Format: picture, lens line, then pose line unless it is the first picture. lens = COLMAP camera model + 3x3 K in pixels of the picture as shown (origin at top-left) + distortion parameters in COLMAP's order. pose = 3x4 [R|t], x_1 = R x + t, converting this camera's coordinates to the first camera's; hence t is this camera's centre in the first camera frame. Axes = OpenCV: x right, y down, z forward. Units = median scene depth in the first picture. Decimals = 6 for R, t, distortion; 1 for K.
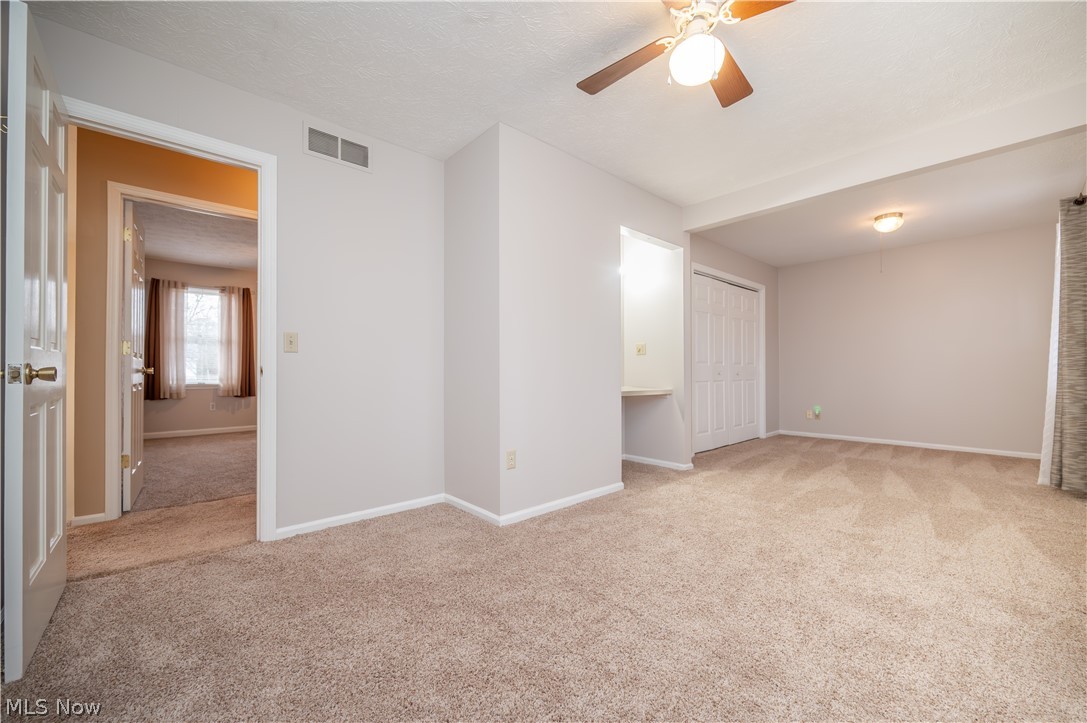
lens RADIAL K [[430.4, 0, 541.4], [0, 430.4, 364.0], [0, 0, 1]] dist [-0.003420, 0.000747]
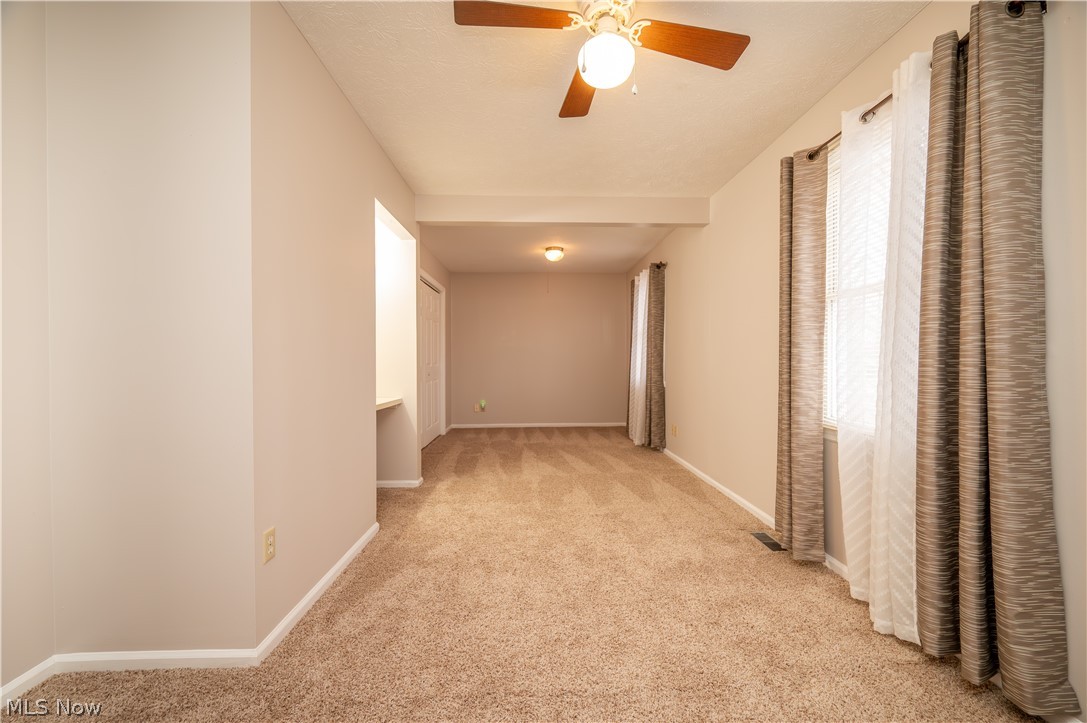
lens RADIAL K [[430.4, 0, 545.2], [0, 430.4, 362.1], [0, 0, 1]] dist [-0.003420, 0.000747]
pose [[0.640072, -0.006402, 0.768288, -0.255604], [-0.007579, 0.999864, 0.014646, -0.041796], [-0.768278, -0.015198, 0.639936, 0.290094]]
